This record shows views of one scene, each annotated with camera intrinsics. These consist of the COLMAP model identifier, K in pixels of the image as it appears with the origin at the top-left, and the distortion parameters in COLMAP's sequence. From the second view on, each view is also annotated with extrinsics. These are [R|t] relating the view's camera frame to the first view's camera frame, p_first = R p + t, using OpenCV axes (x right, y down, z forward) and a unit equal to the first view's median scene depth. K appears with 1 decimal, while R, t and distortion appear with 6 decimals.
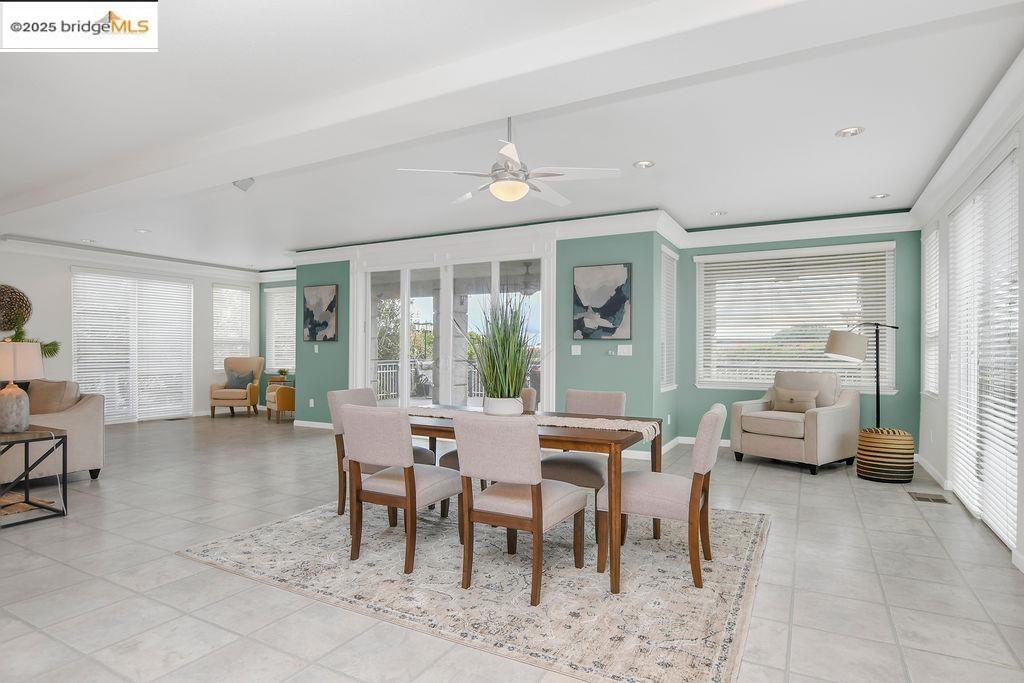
lens RADIAL K [[550.8, 0, 527.4], [0, 550.8, 353.5], [0, 0, 1]] dist [-0.010513, 0.001304]
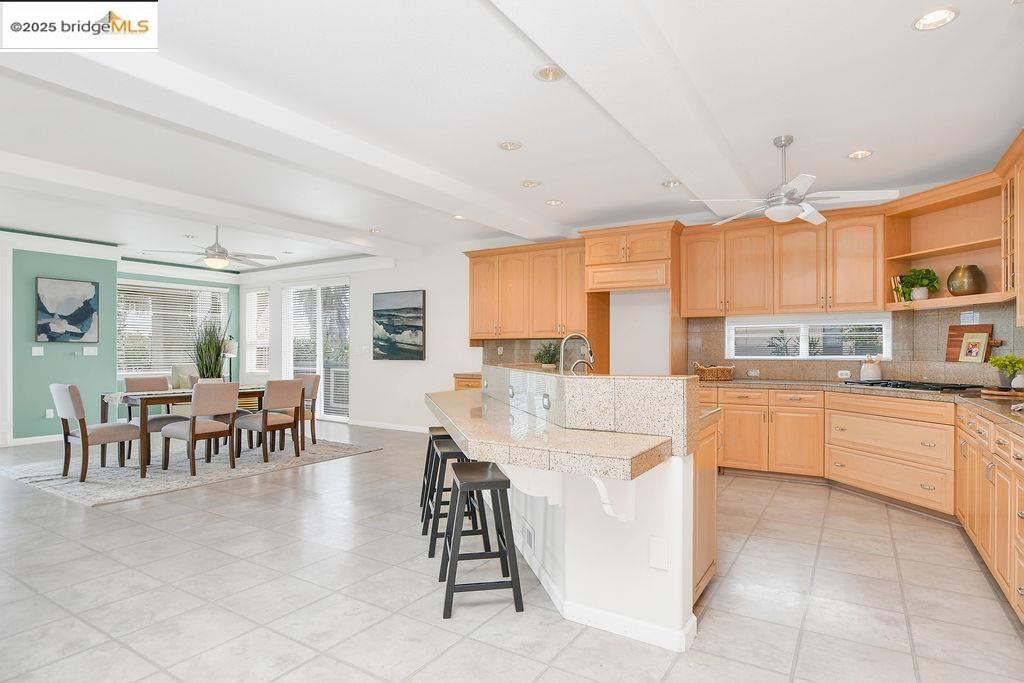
lens RADIAL K [[550.8, 0, 527.4], [0, 550.8, 353.5], [0, 0, 1]] dist [-0.010513, 0.001304]
pose [[0.067626, -0.007699, 0.997681, -0.984943], [0.006244, 0.999954, 0.007293, -0.003787], [-0.997691, 0.005737, 0.067671, -0.071193]]
